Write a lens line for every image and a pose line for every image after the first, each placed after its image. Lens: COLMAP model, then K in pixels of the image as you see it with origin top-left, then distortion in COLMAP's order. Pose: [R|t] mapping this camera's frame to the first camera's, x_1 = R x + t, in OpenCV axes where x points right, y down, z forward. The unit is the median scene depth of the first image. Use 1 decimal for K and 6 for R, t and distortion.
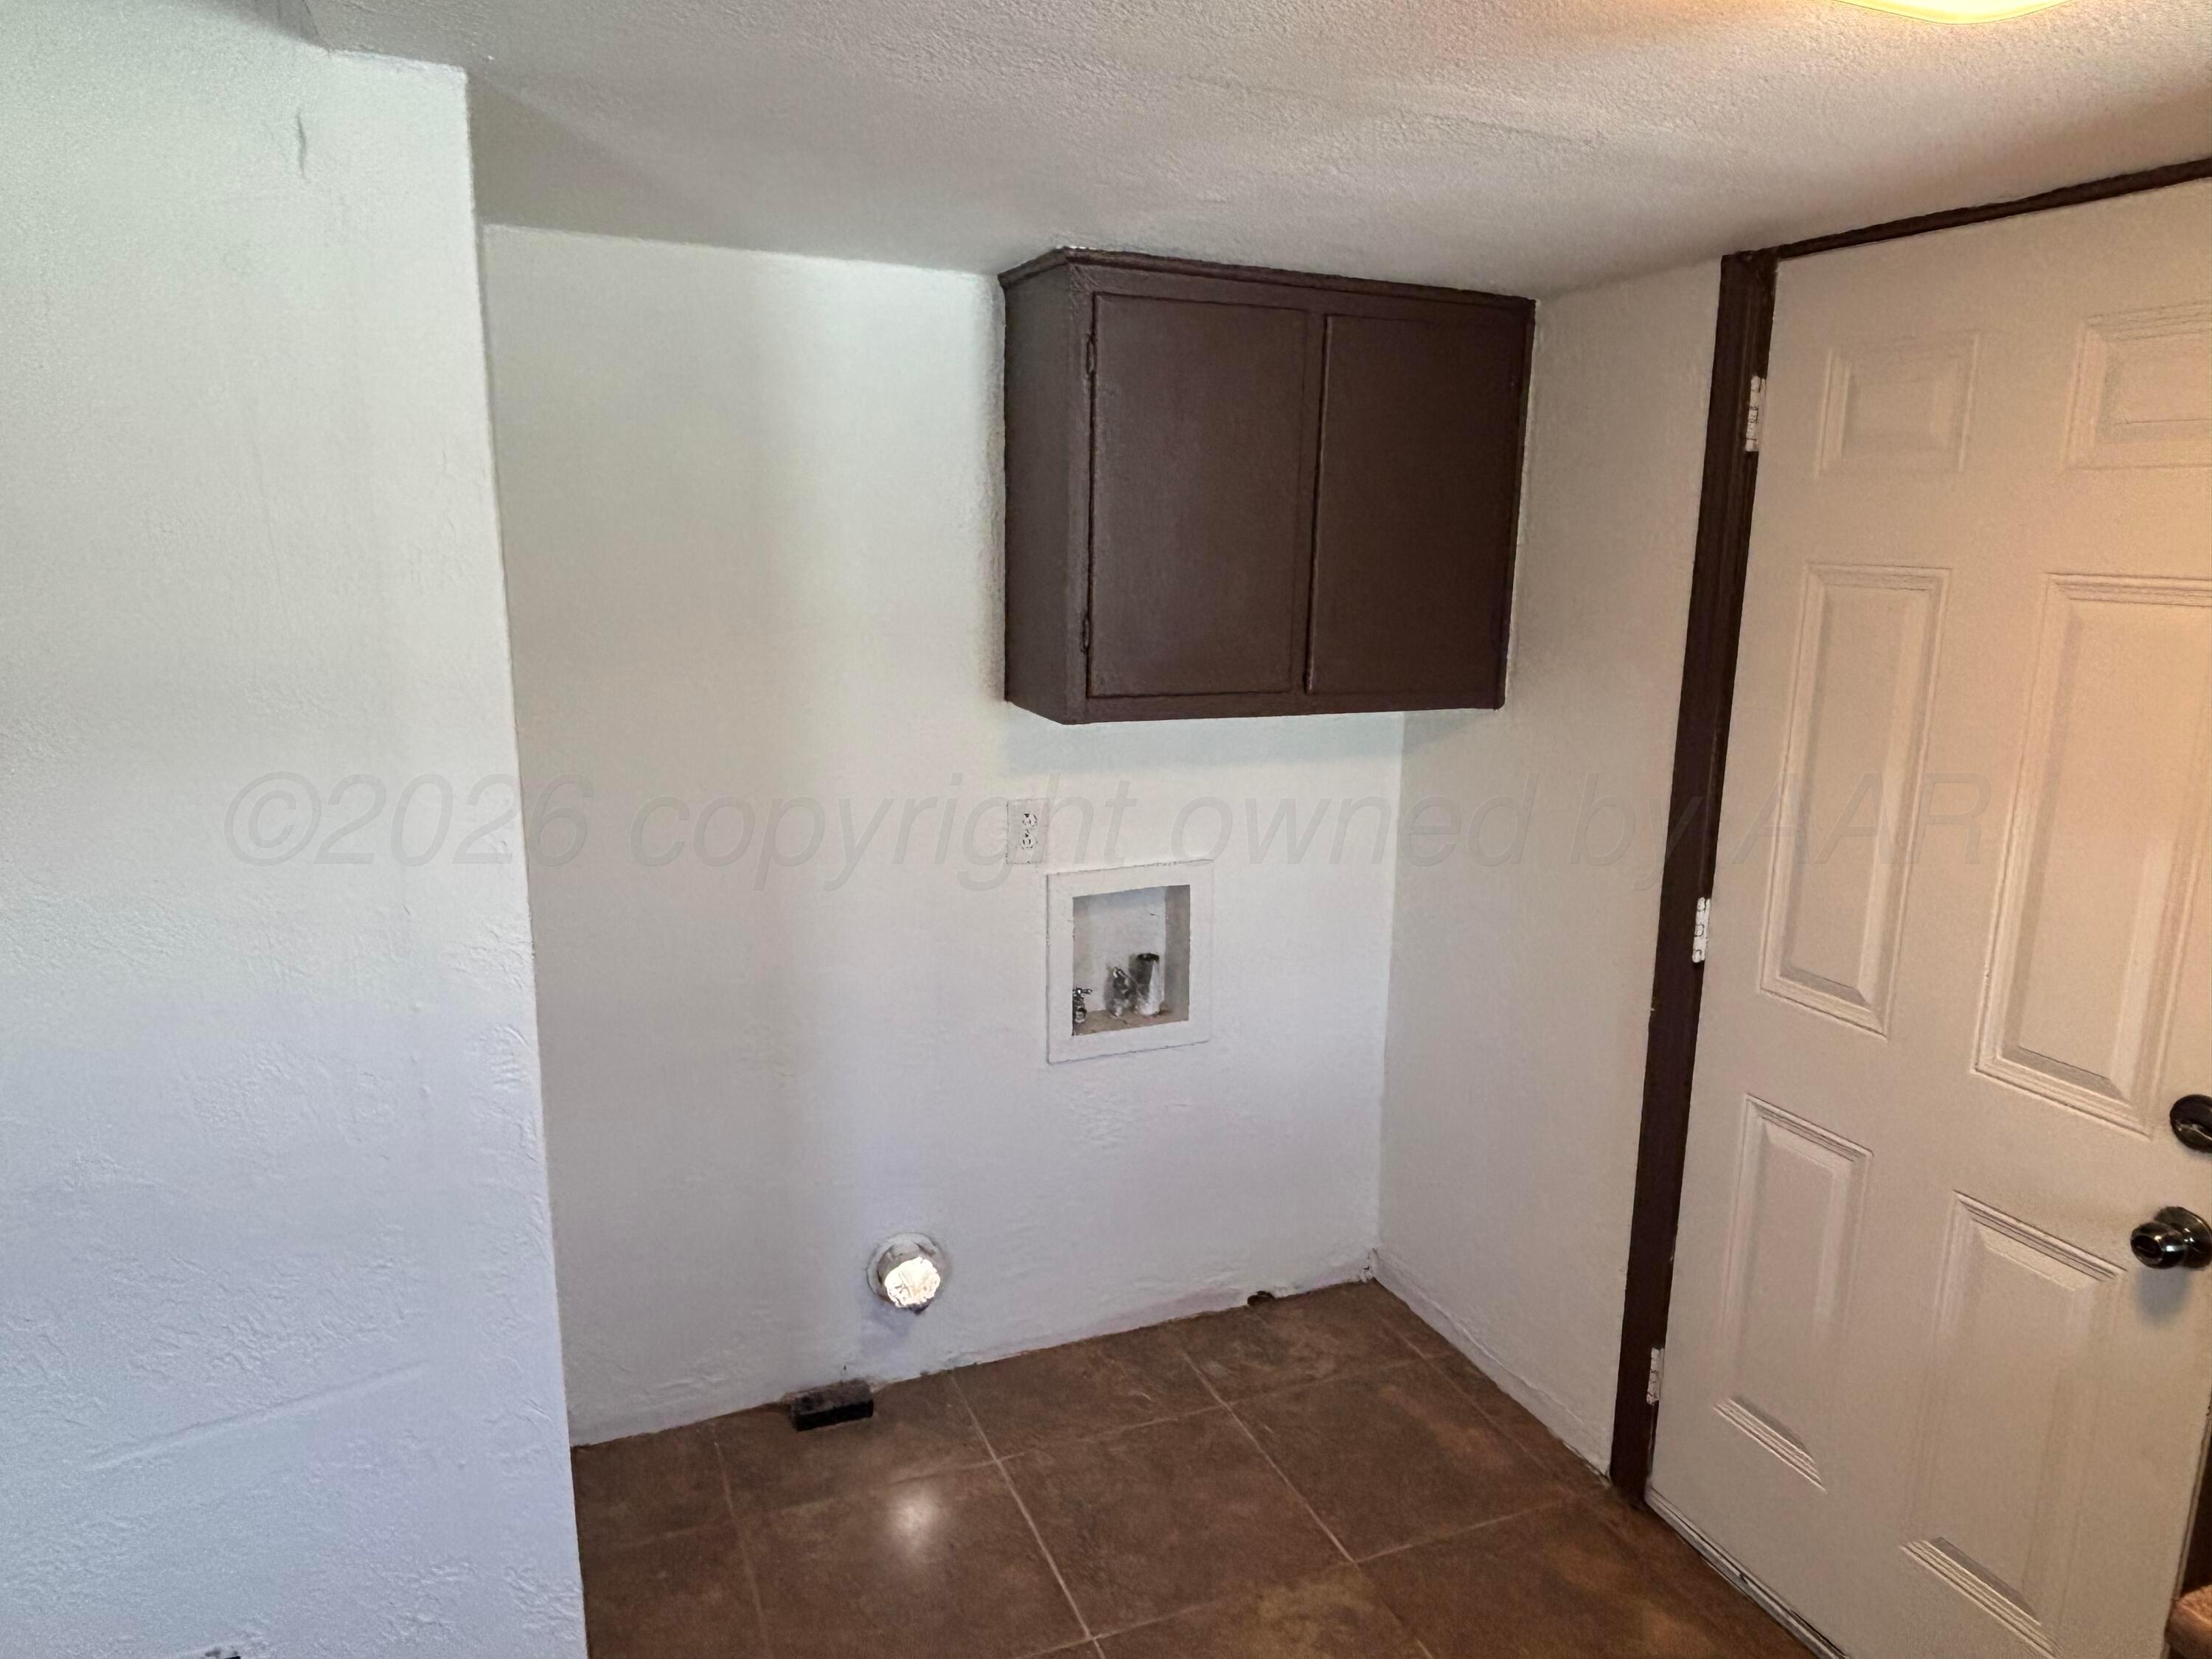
lens RADIAL K [[1414.9, 0, 1106.0], [0, 1414.9, 829.5], [0, 0, 1]] dist [0.032453, -0.056615]
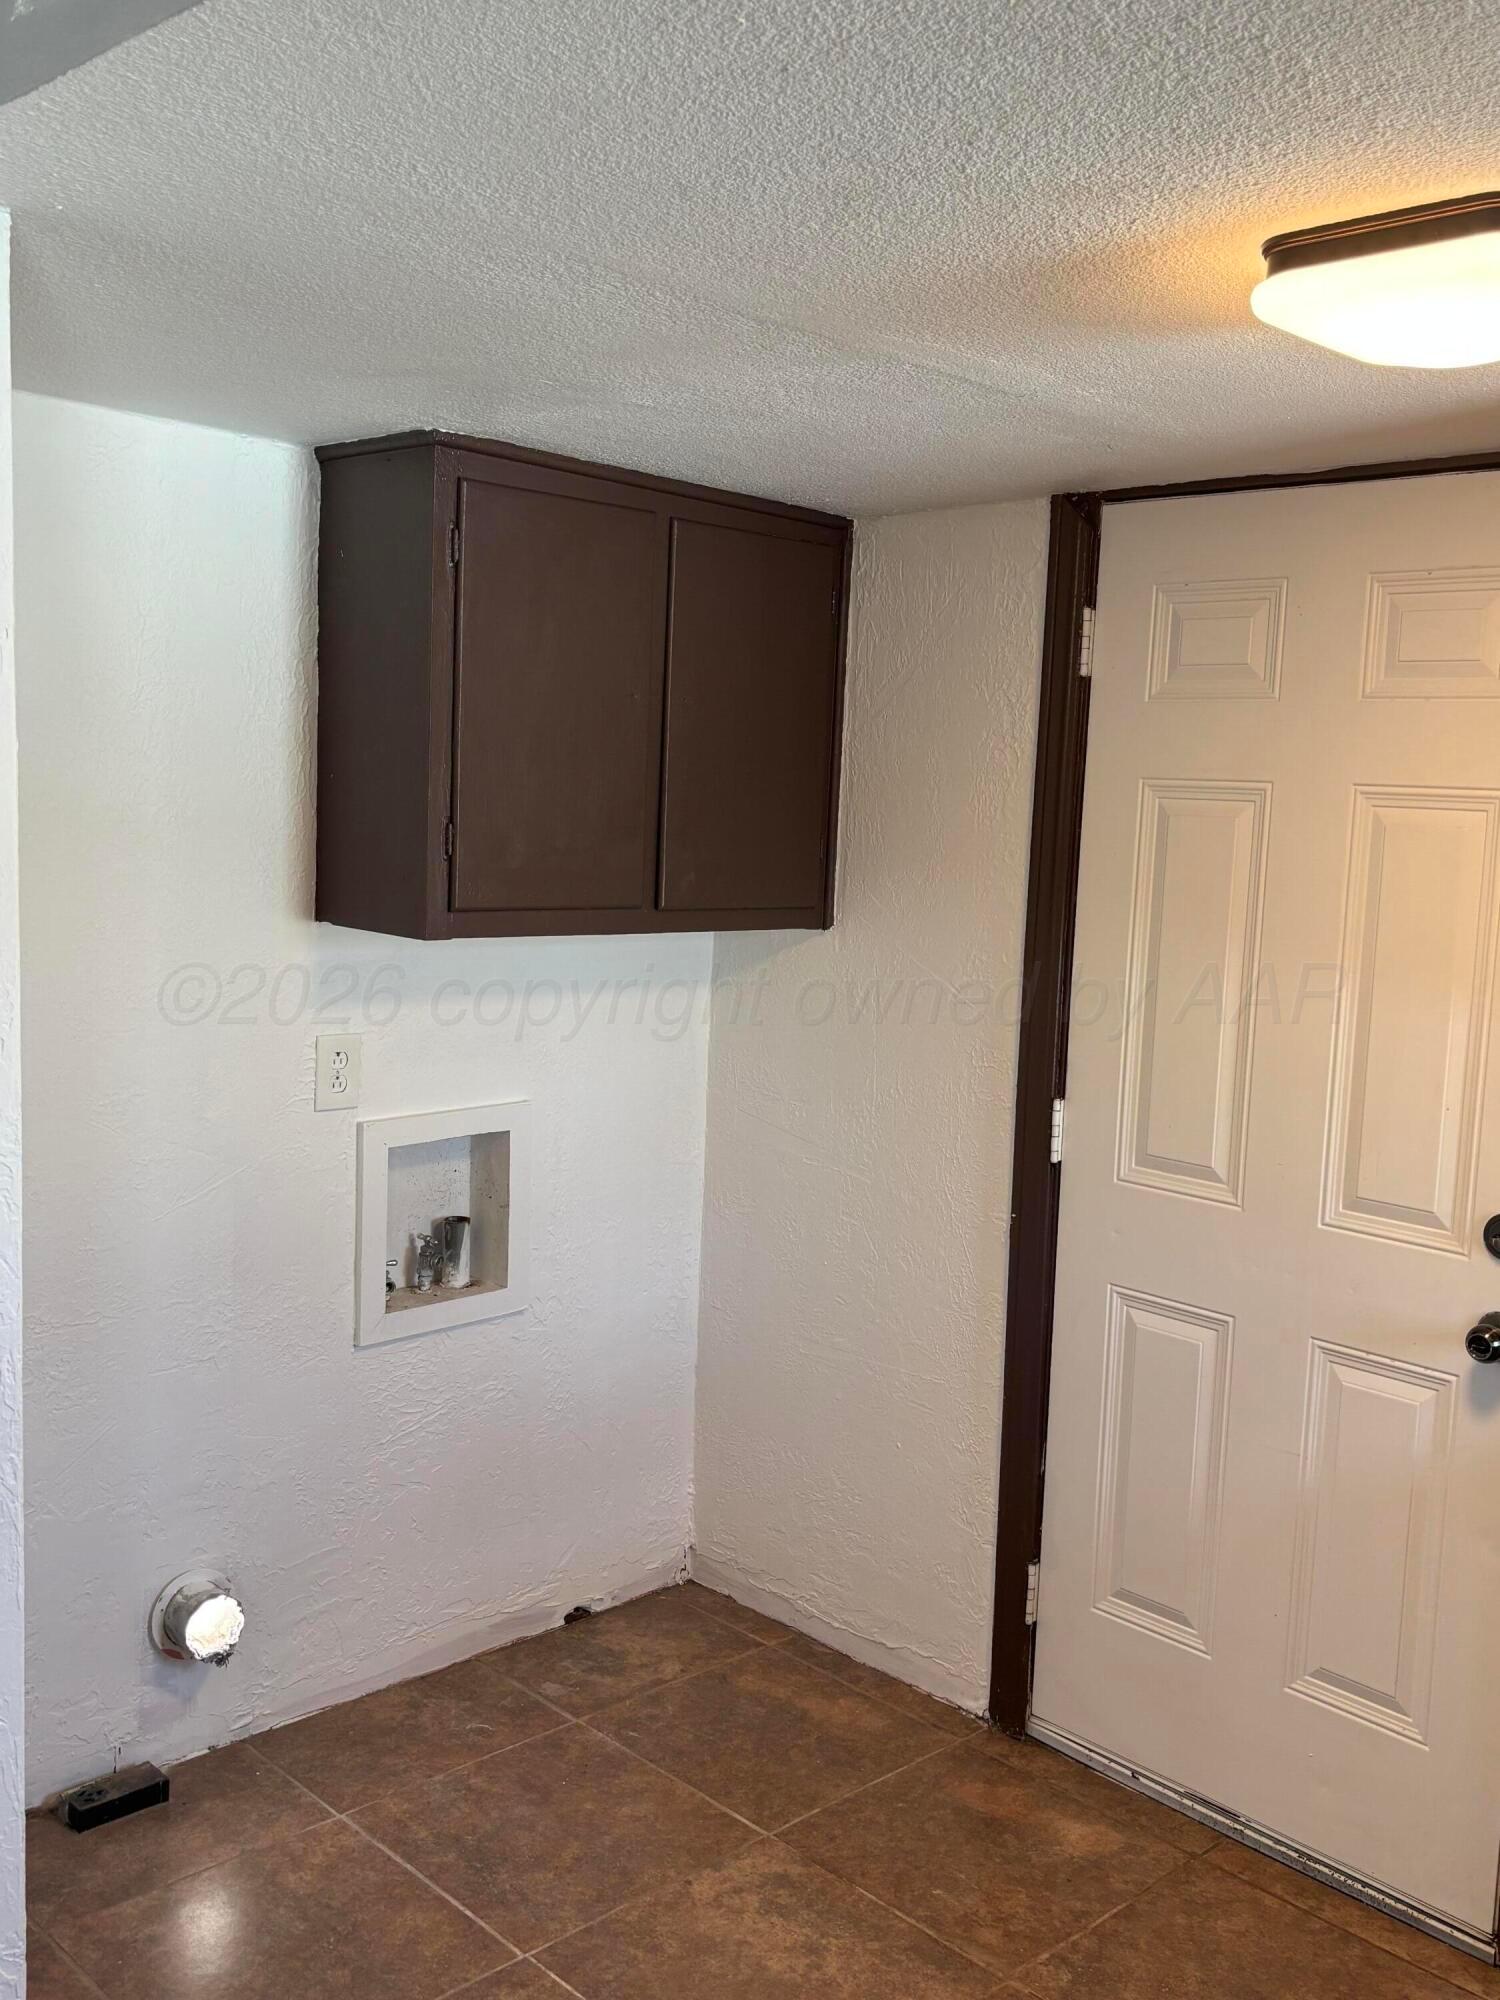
lens RADIAL K [[1868.5, 0, 750.6], [0, 1868.5, 1003.7], [0, 0, 1]] dist [0.092187, -0.268662]
pose [[0.929019, -0.021747, 0.369393, -0.267322], [0.052092, 0.996016, -0.072372, 0.060723], [-0.366348, 0.086478, 0.926451, -0.172914]]
